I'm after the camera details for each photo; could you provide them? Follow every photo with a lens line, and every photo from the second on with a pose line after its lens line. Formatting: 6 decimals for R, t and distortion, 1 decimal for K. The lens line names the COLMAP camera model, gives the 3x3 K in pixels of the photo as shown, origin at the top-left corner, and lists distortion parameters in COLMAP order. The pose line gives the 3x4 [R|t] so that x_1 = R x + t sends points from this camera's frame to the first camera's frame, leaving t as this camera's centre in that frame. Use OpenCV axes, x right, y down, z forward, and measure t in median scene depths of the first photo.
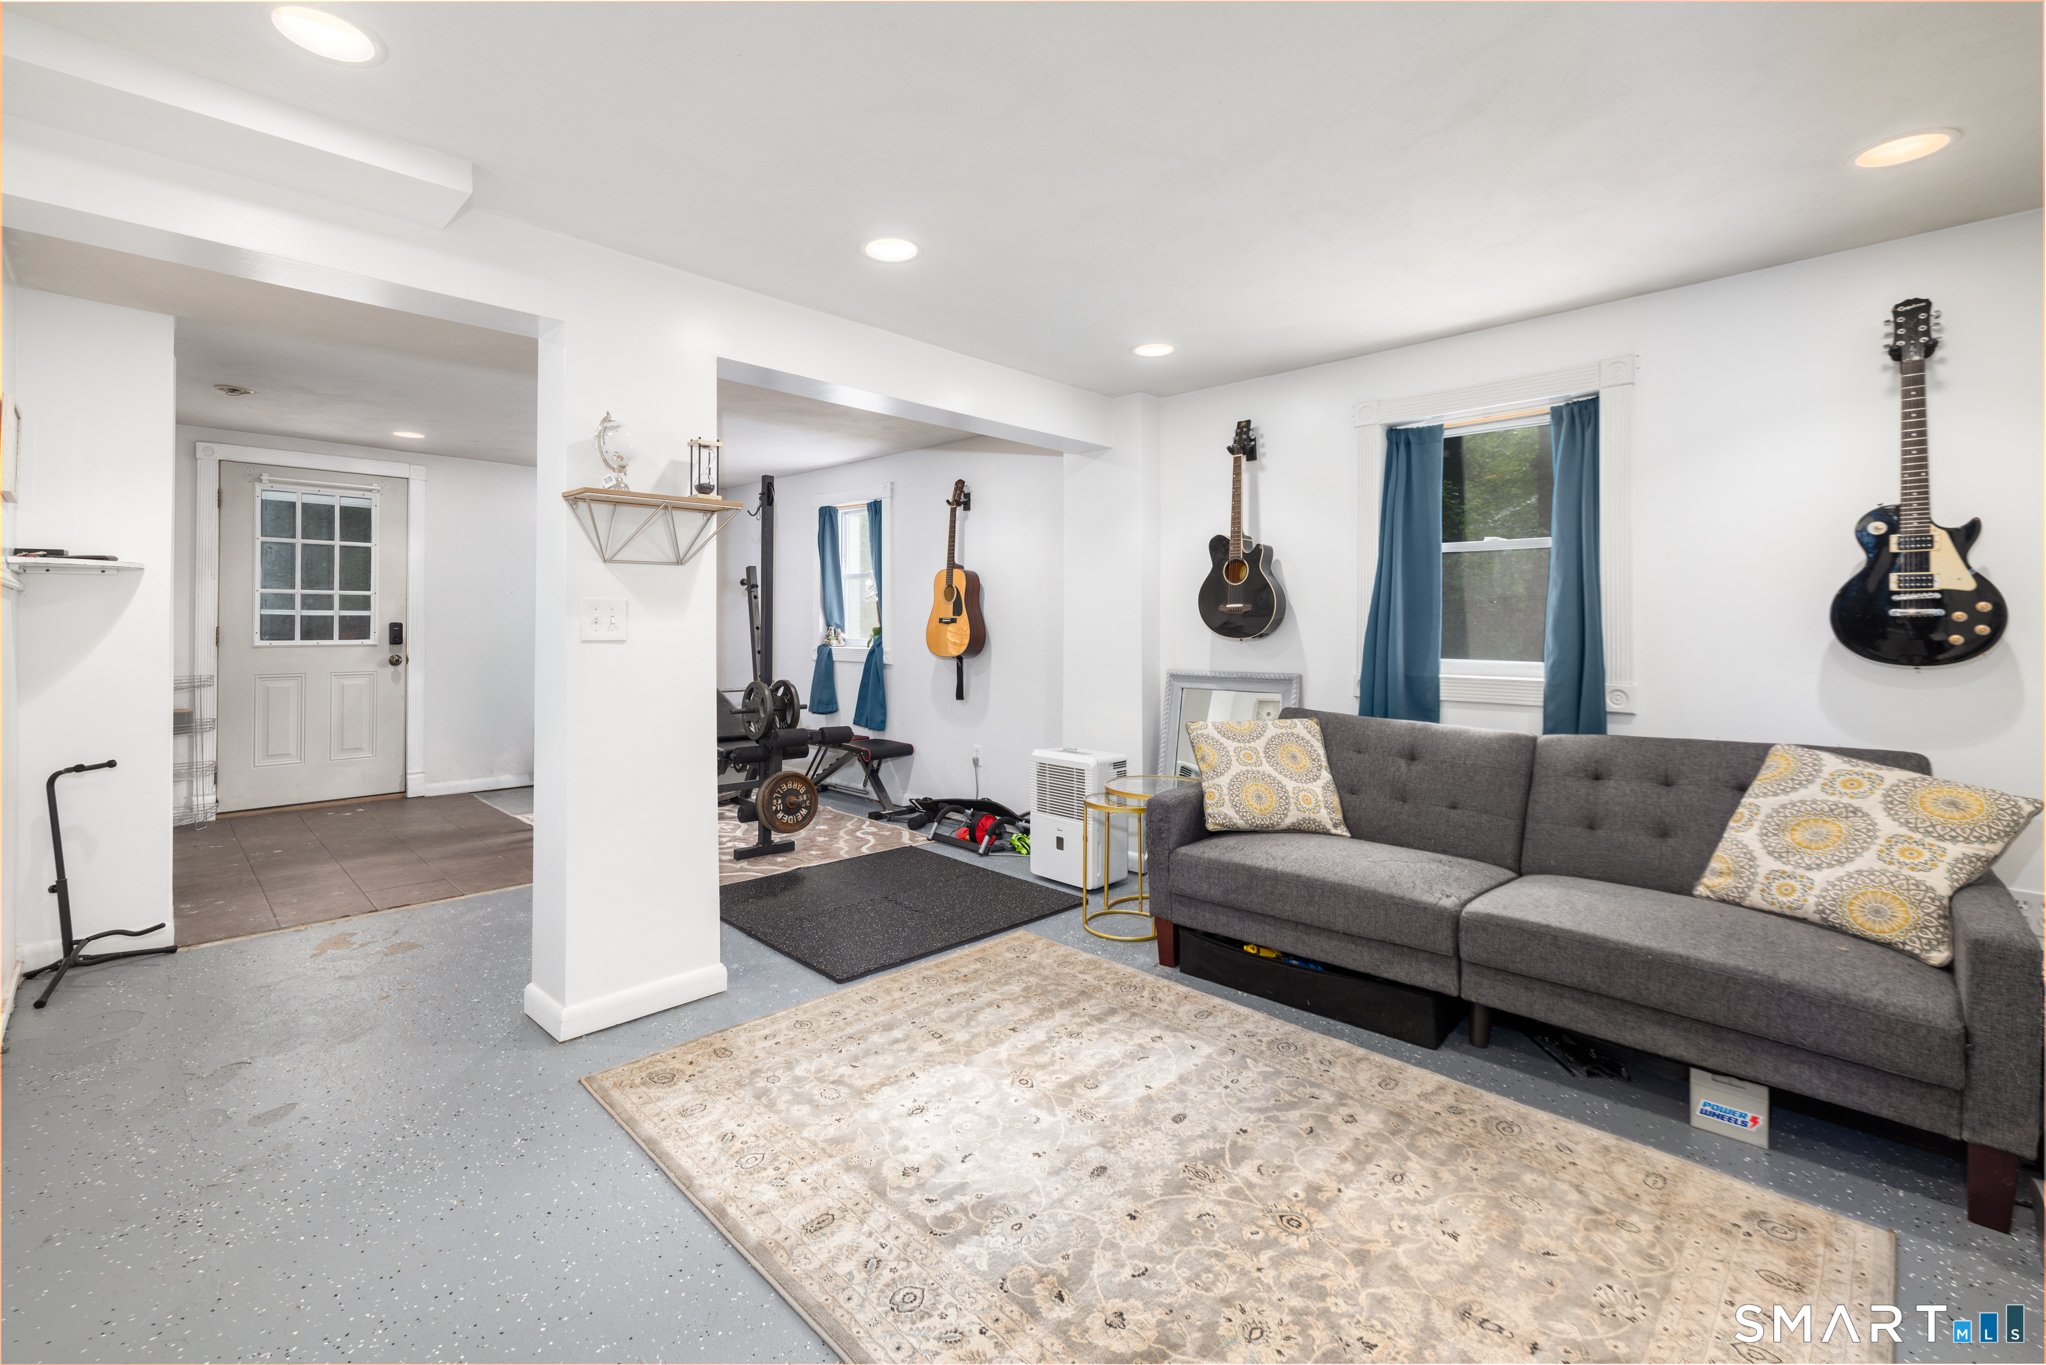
lens RADIAL K [[883.7, 0, 974.0], [0, 883.7, 611.7], [0, 0, 1]] dist [-0.003785, -0.000079]
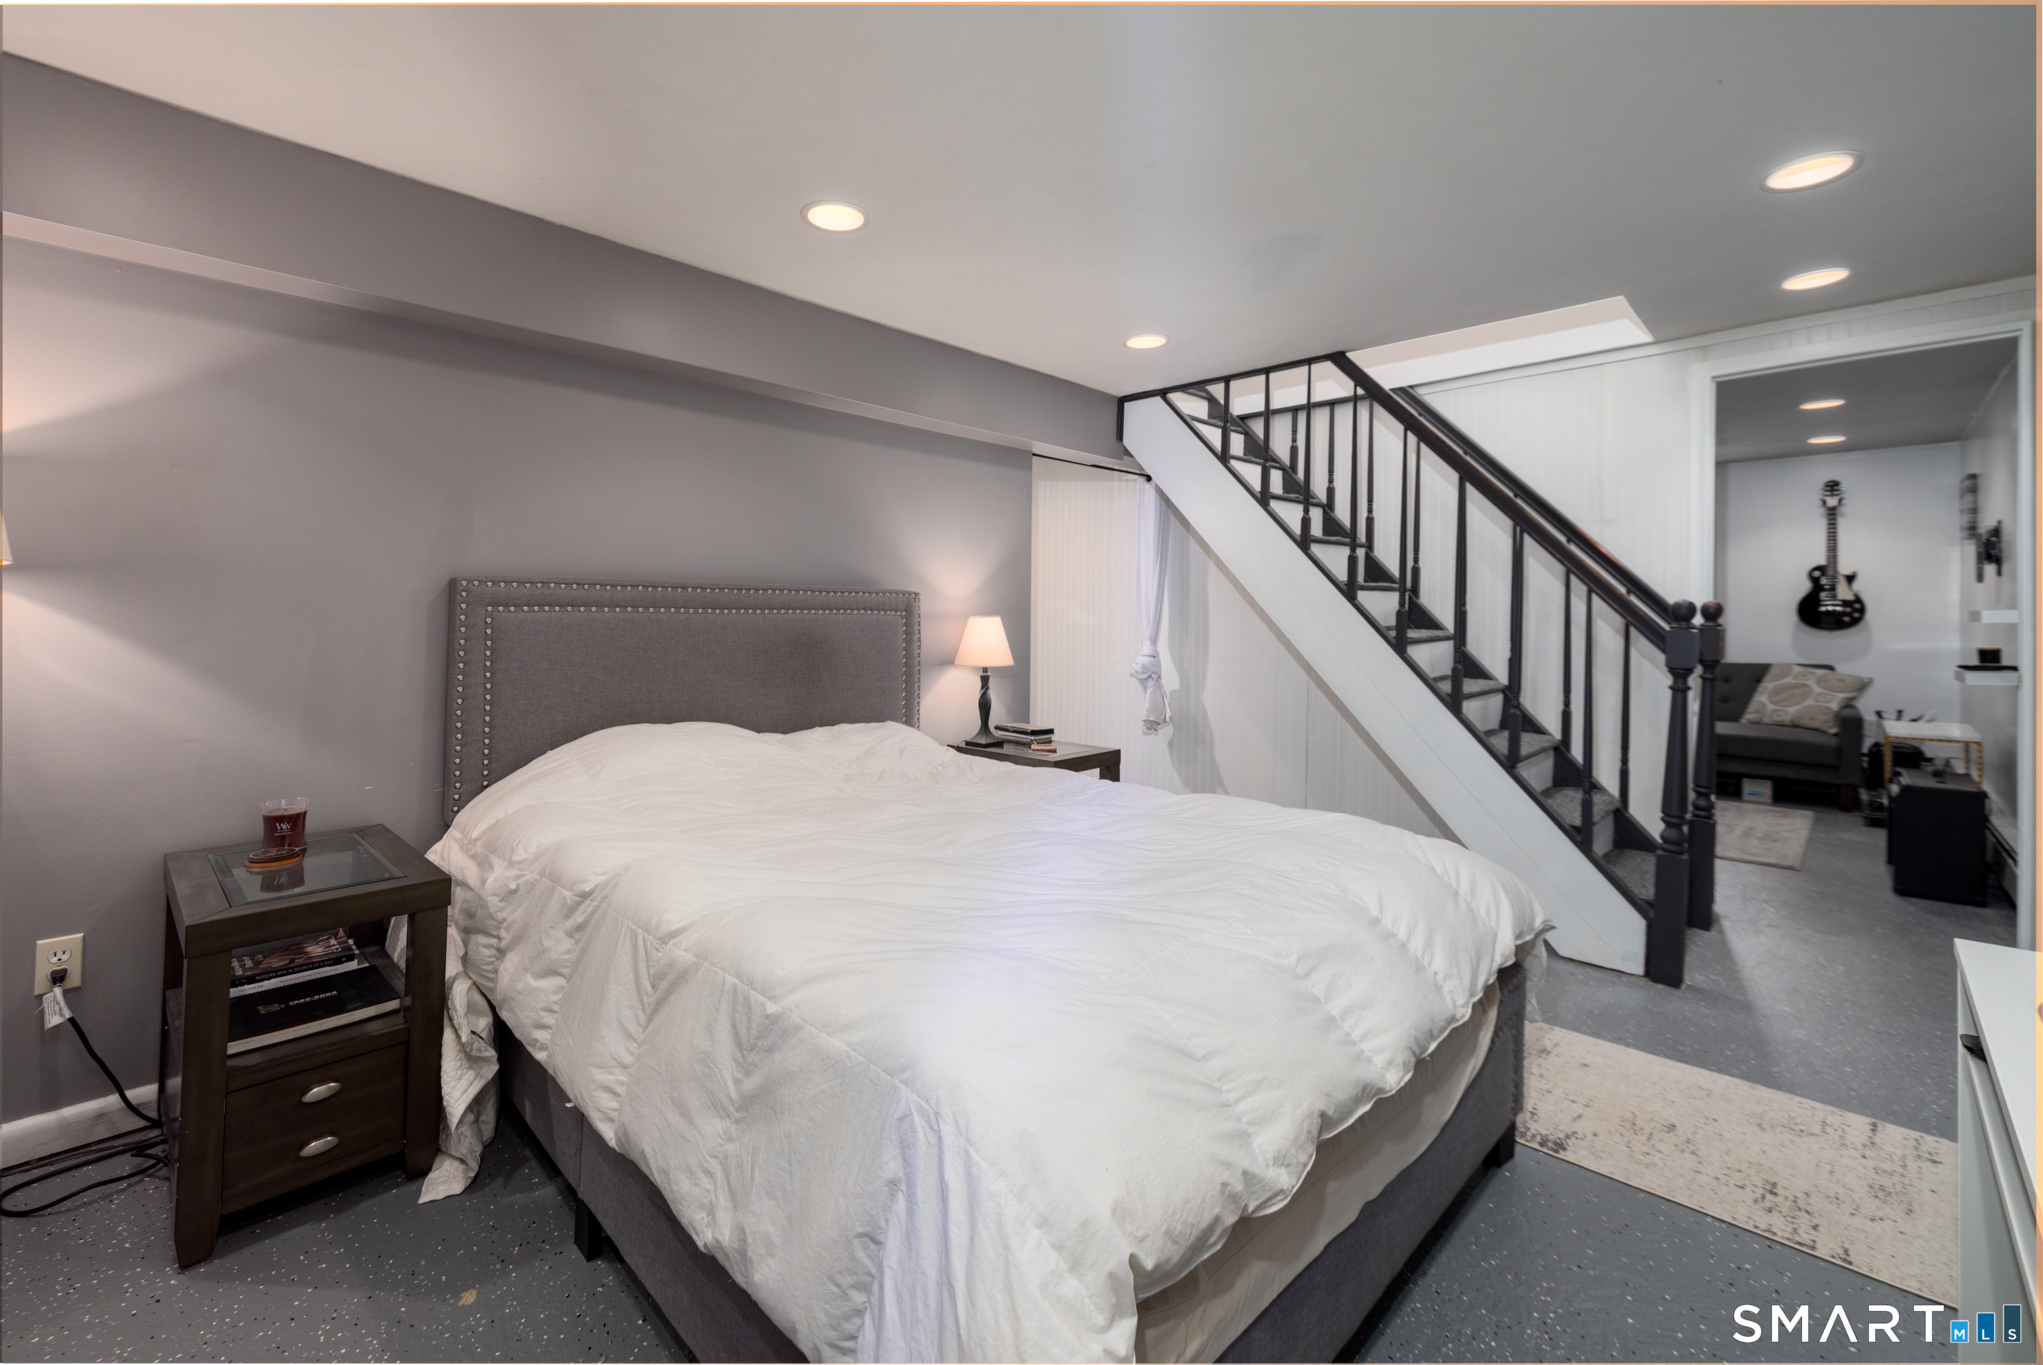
lens RADIAL K [[882.4, 0, 975.5], [0, 882.4, 620.6], [0, 0, 1]] dist [-0.003785, -0.000079]
pose [[0.999993, 0.003788, 0.000184, -0.194990], [-0.003787, 0.999981, -0.004899, 0.008122], [-0.000203, 0.004898, 0.999988, -0.214882]]
